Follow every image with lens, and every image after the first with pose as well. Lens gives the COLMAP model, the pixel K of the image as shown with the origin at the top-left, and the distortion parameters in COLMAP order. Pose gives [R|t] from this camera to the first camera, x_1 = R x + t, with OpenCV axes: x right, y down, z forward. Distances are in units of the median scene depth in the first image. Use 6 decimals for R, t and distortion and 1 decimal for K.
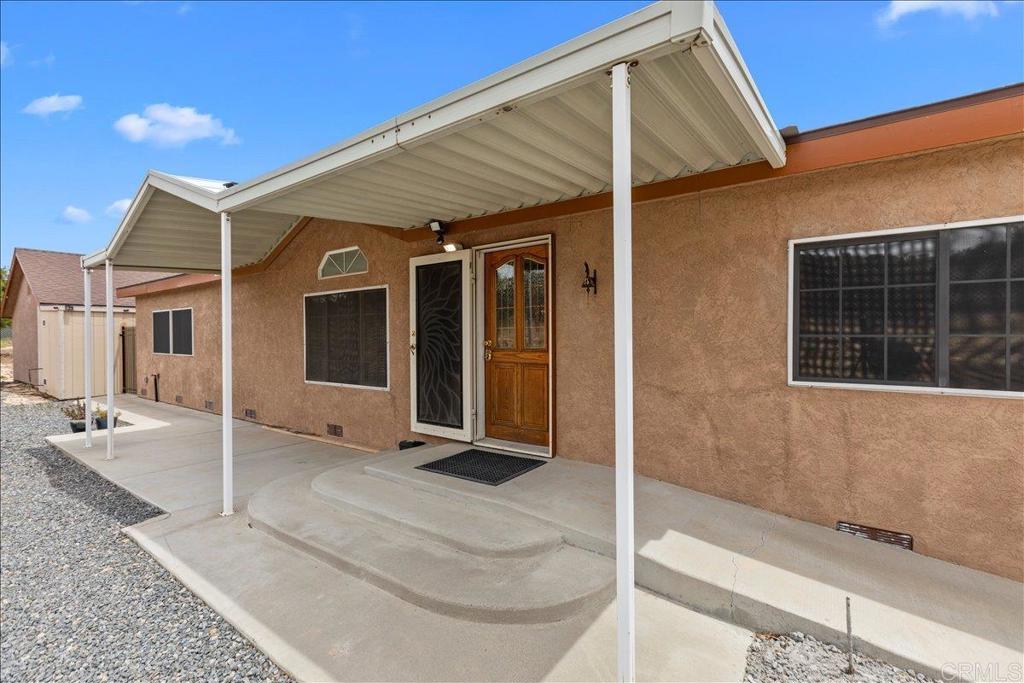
lens RADIAL K [[462.4, 0, 518.0], [0, 462.4, 337.9], [0, 0, 1]] dist [0.005005, -0.000444]
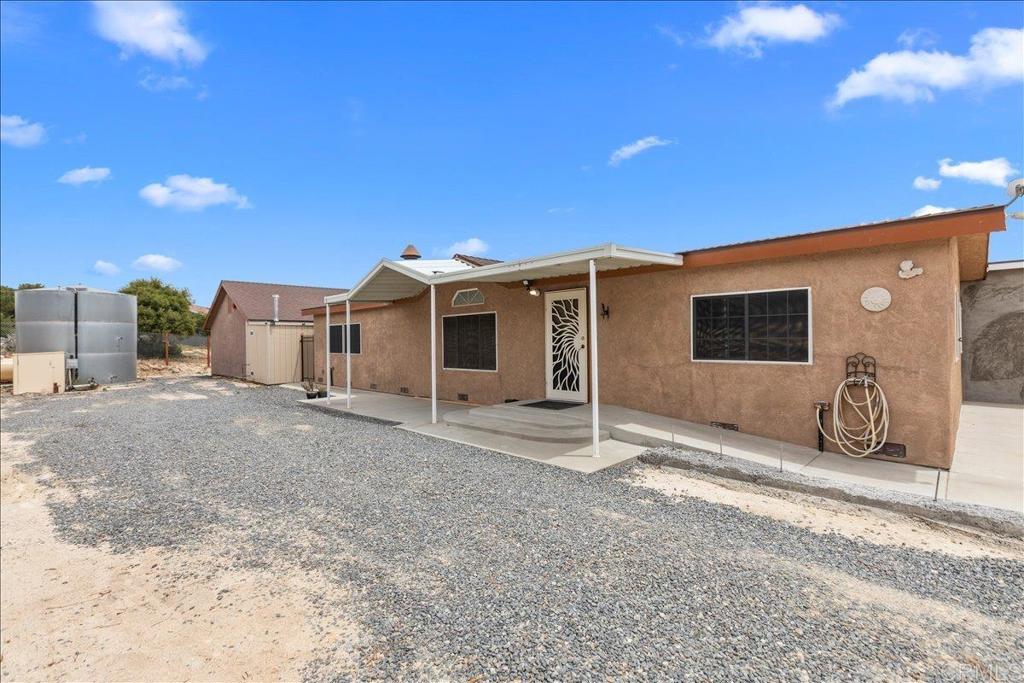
lens RADIAL K [[464.1, 0, 516.4], [0, 464.1, 337.1], [0, 0, 1]] dist [0.004322, 0.000124]
pose [[0.989119, -0.007857, -0.146905, 0.078310], [0.006294, 0.999919, -0.011099, 0.004517], [0.146981, 0.010054, 0.989088, -1.123032]]
